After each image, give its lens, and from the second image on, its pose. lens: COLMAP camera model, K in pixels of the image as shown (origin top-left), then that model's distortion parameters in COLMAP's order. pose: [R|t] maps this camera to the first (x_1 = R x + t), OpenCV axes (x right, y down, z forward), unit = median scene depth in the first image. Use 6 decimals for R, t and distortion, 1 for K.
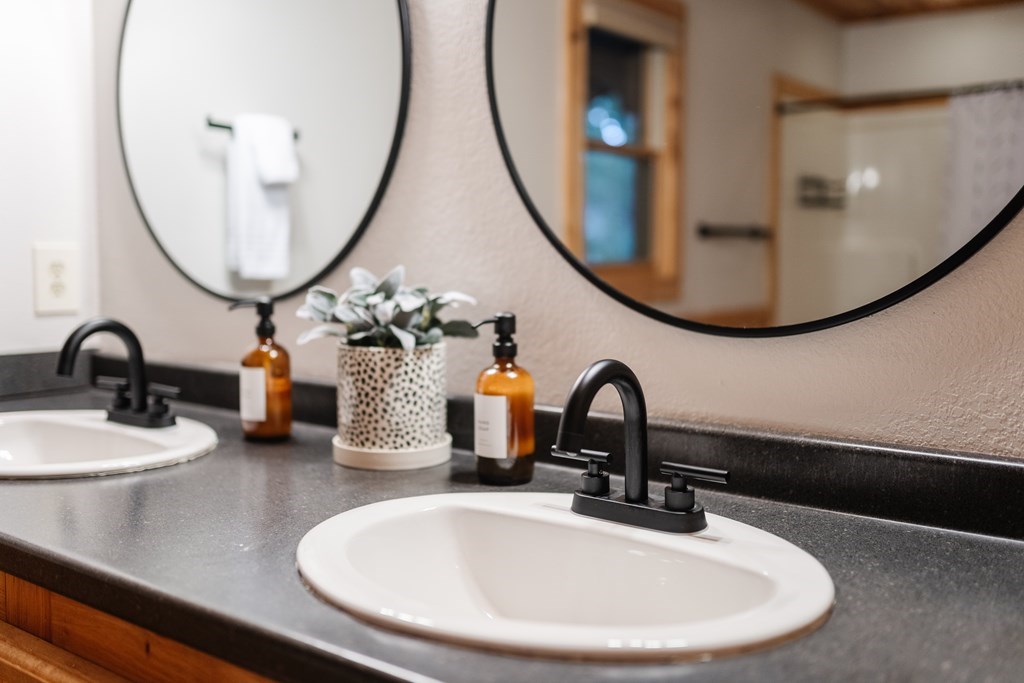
lens RADIAL K [[1052.5, 0, 512.0], [0, 1052.5, 341.5], [0, 0, 1]] dist [-0.090871, 0.003966]
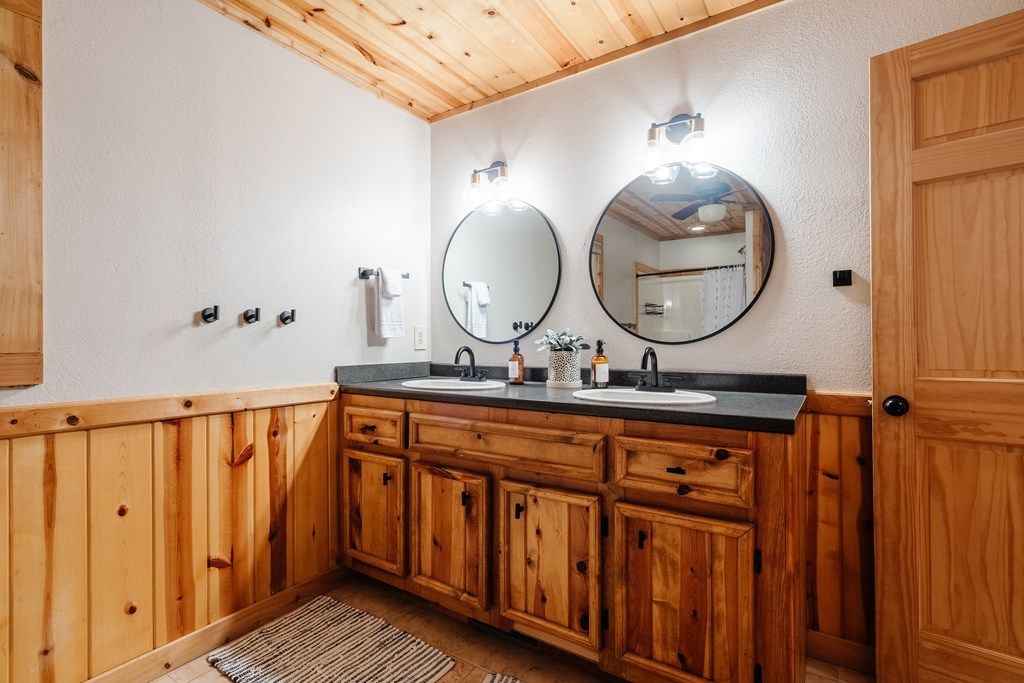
lens RADIAL K [[520.6, 0, 512.0], [0, 520.6, 341.5], [0, 0, 1]] dist [0.001196, 0.000007]
pose [[0.996291, -0.016845, 0.084382, -0.379749], [0.024685, 0.995383, -0.092752, 0.109011], [-0.082430, 0.094491, 0.992107, -0.544312]]
